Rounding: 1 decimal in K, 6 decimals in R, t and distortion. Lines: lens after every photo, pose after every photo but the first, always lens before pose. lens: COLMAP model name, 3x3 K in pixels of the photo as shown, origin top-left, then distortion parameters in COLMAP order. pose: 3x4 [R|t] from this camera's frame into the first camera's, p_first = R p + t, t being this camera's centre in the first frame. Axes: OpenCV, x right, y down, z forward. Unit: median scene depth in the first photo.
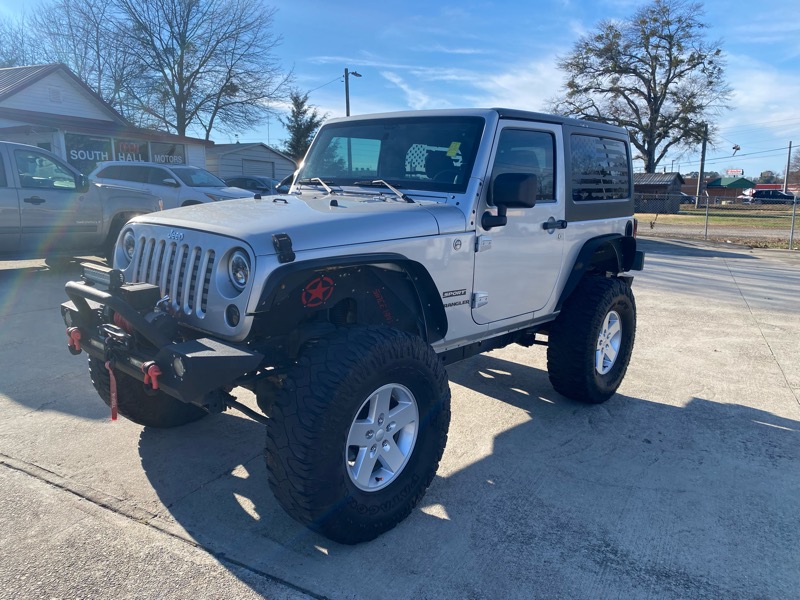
lens RADIAL K [[603.2, 0, 400.0], [0, 603.2, 300.0], [0, 0, 1]] dist [0.002800, 0.000950]
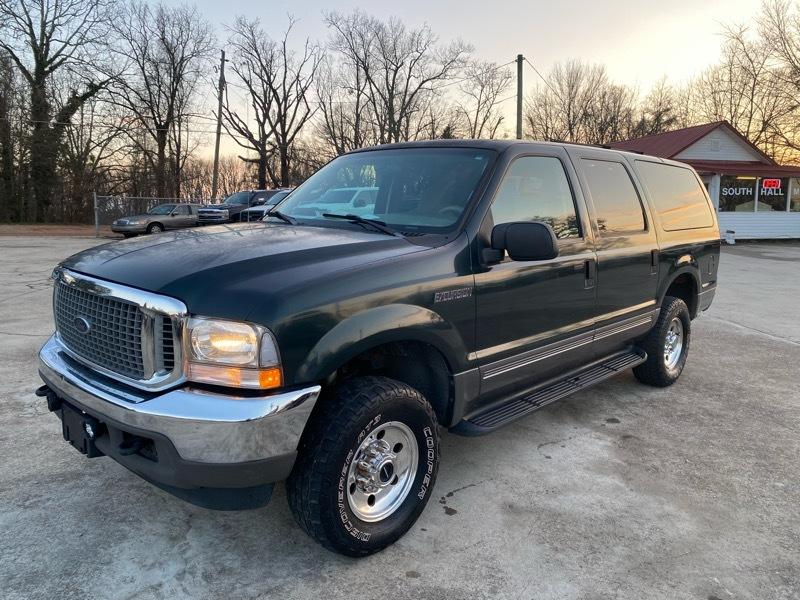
lens RADIAL K [[603.2, 0, 400.0], [0, 603.2, 300.0], [0, 0, 1]] dist [0.002800, 0.000950]
pose [[0.582080, 0.104211, -0.806426, 0.044812], [-0.153960, 0.987939, 0.016538, 0.026612], [0.798423, 0.114531, 0.591104, -0.104933]]
